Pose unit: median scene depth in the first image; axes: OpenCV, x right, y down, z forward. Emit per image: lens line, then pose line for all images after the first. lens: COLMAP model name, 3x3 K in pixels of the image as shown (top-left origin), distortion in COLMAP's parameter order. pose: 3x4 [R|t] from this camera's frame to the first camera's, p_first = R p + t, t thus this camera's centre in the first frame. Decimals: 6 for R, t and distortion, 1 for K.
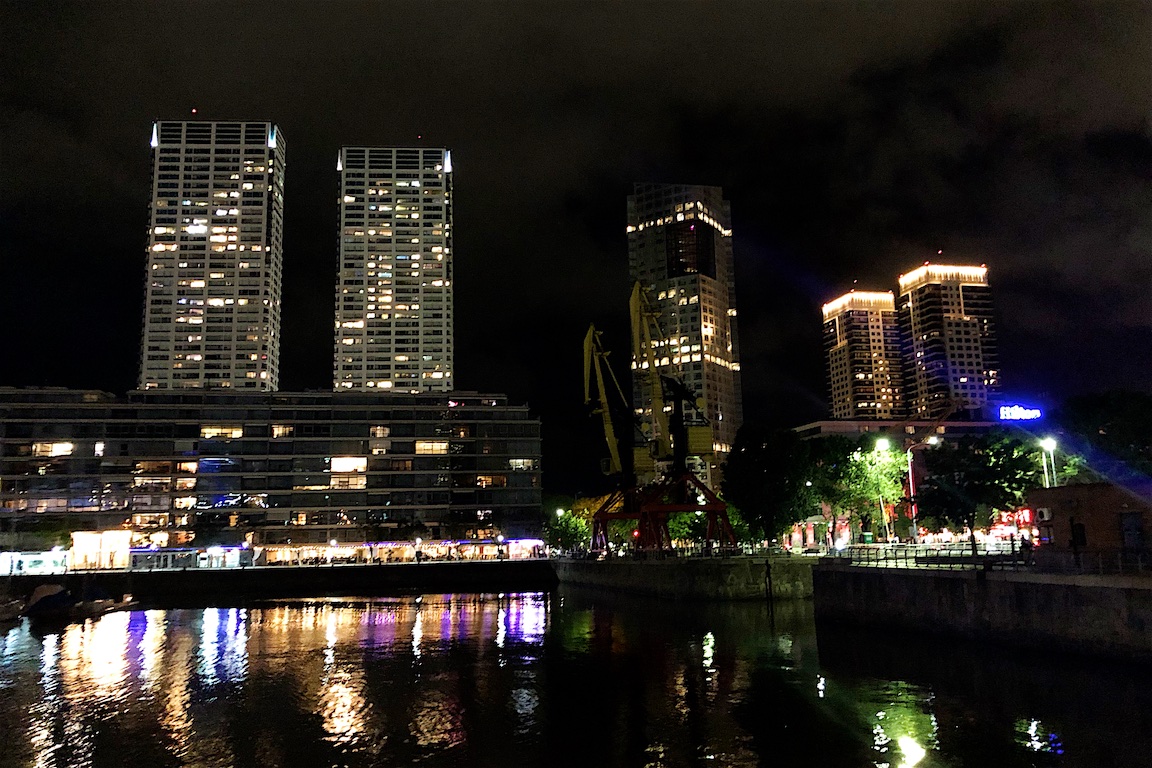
lens RADIAL K [[922.4, 0, 576.0], [0, 922.4, 384.0], [0, 0, 1]] dist [0.087607, 0.001029]
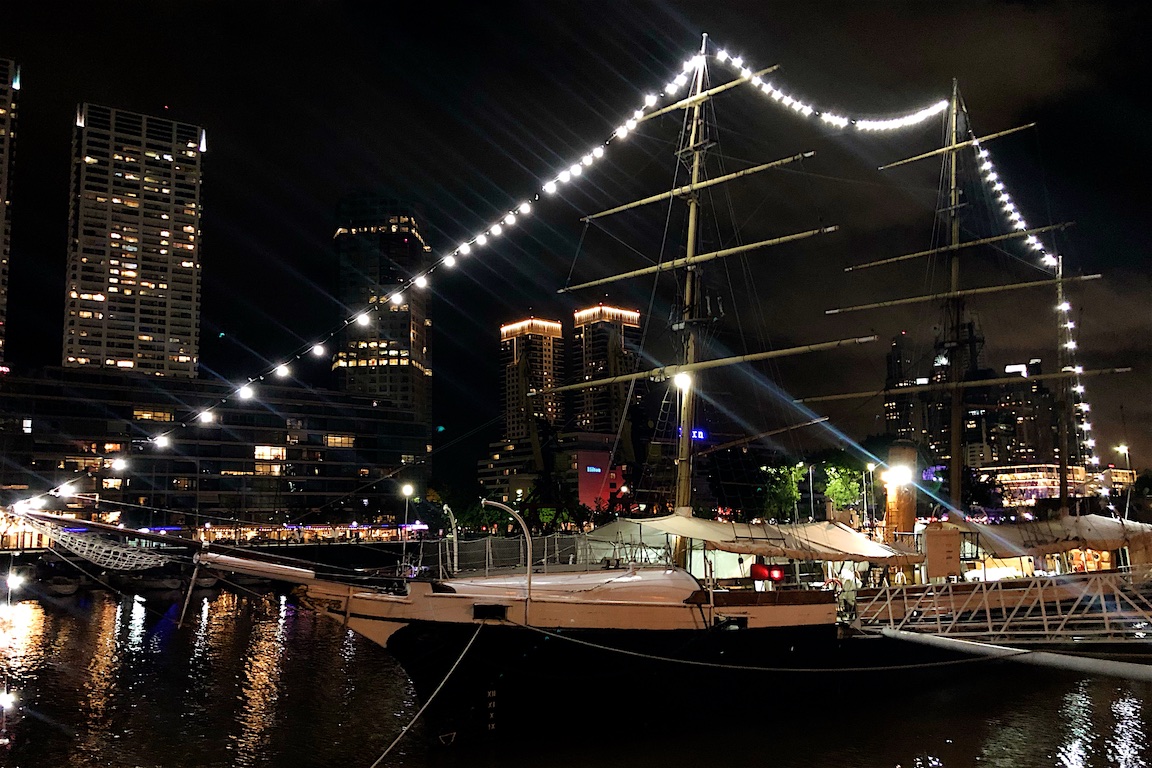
lens RADIAL K [[922.4, 0, 576.0], [0, 922.4, 384.0], [0, 0, 1]] dist [0.087607, 0.001029]
pose [[0.884535, 0.084459, 0.458765, -0.230988], [-0.086606, 0.996108, -0.016400, -0.003224], [-0.458364, -0.025225, 0.888406, -0.065409]]
